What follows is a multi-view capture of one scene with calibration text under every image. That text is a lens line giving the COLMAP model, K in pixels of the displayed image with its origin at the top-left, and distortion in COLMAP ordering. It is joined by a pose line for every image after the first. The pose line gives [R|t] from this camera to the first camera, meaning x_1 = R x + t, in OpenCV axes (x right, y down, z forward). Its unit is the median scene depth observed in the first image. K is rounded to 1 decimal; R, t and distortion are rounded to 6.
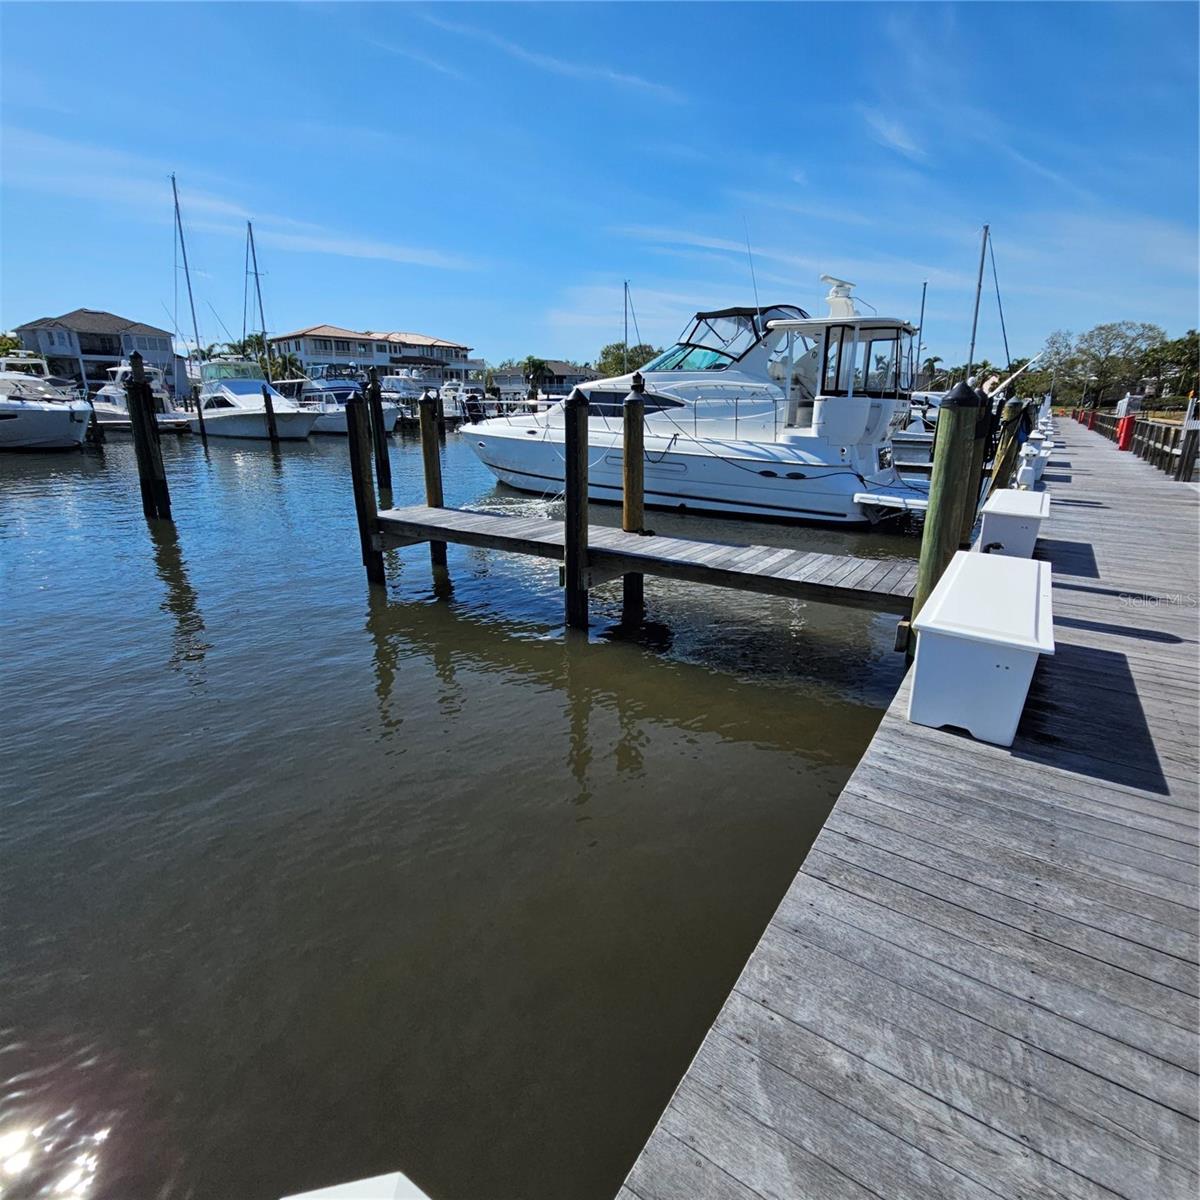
lens RADIAL K [[657.3, 0, 606.6], [0, 657.3, 597.2], [0, 0, 1]] dist [-0.000433, -0.000475]
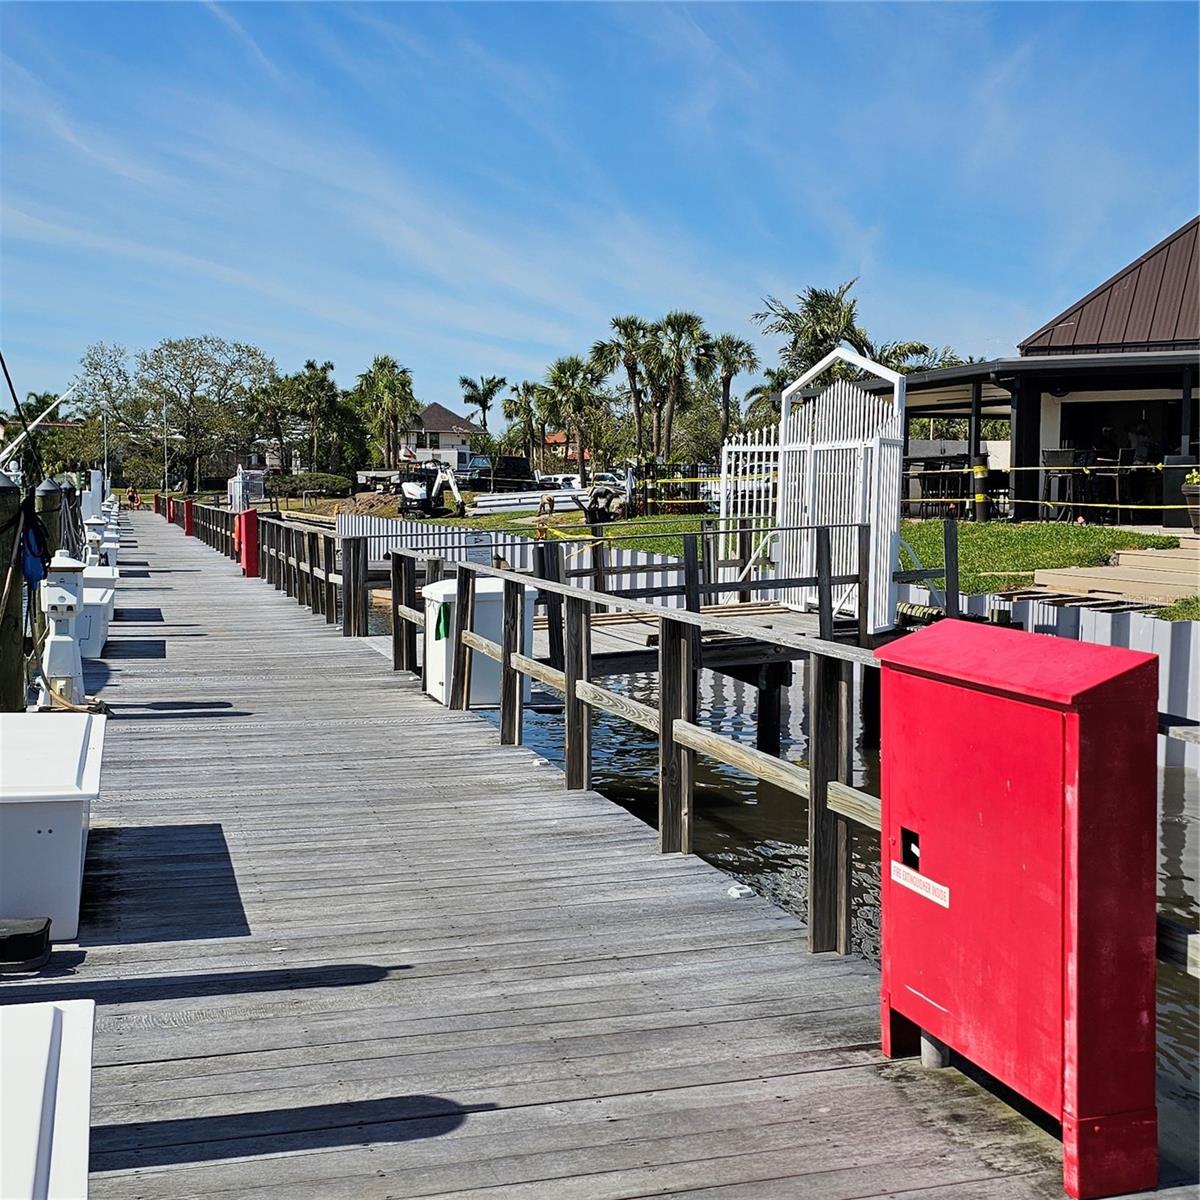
lens RADIAL K [[1084.2, 0, 586.0], [0, 1084.2, 580.1], [0, 0, 1]] dist [0.070680, -0.082465]
pose [[0.594510, -0.075201, 0.800564, 0.256792], [0.224054, 0.971678, -0.075111, -0.095377], [-0.772242, 0.224024, 0.594521, 0.290674]]
